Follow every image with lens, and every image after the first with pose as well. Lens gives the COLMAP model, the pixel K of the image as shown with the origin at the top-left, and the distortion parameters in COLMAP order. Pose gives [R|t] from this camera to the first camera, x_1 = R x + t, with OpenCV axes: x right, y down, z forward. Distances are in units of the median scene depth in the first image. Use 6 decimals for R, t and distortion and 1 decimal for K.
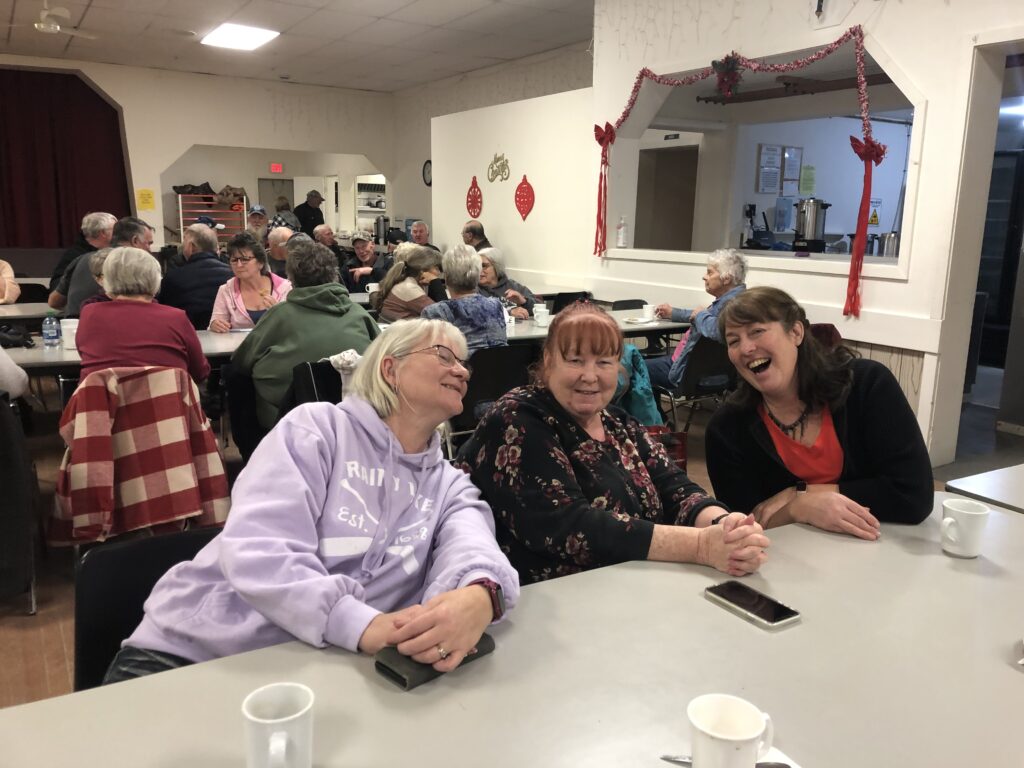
lens RADIAL K [[841.7, 0, 511.6], [0, 841.7, 383.7], [0, 0, 1]] dist [0.009654, -0.003692]
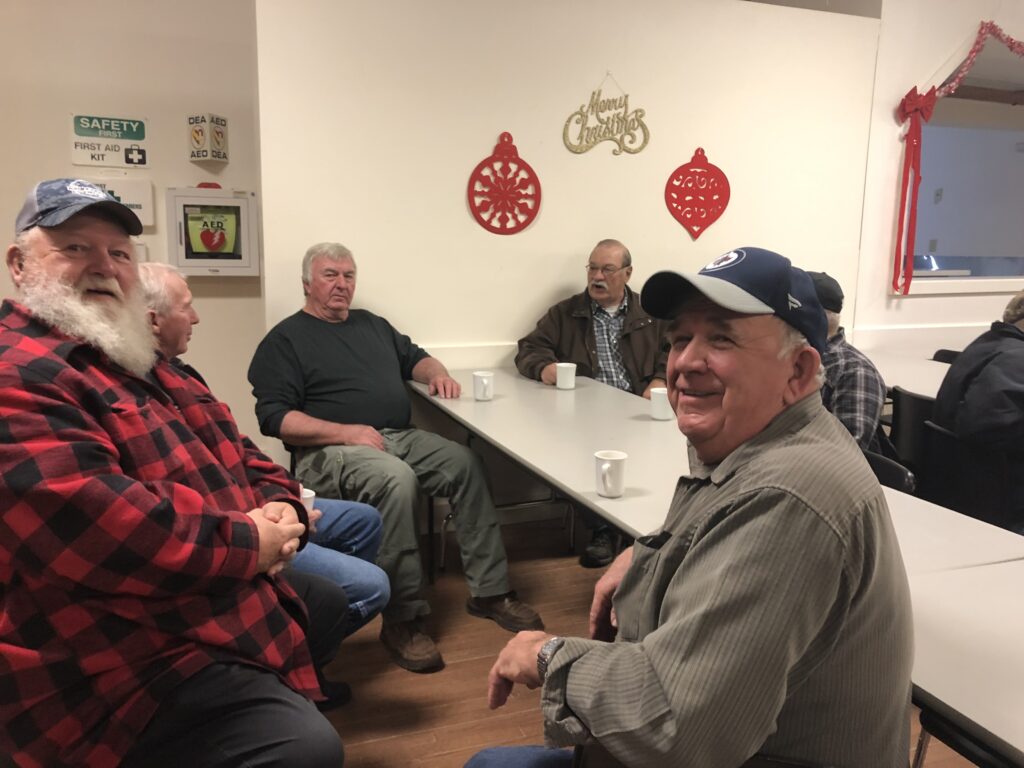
lens RADIAL K [[841.7, 0, 511.9], [0, 841.7, 384.7], [0, 0, 1]] dist [0.009654, -0.003692]
pose [[0.168958, -0.184681, 0.968166, -0.489934], [0.181495, 0.971321, 0.153609, -0.198894], [-0.968769, 0.149764, 0.197631, 0.981714]]
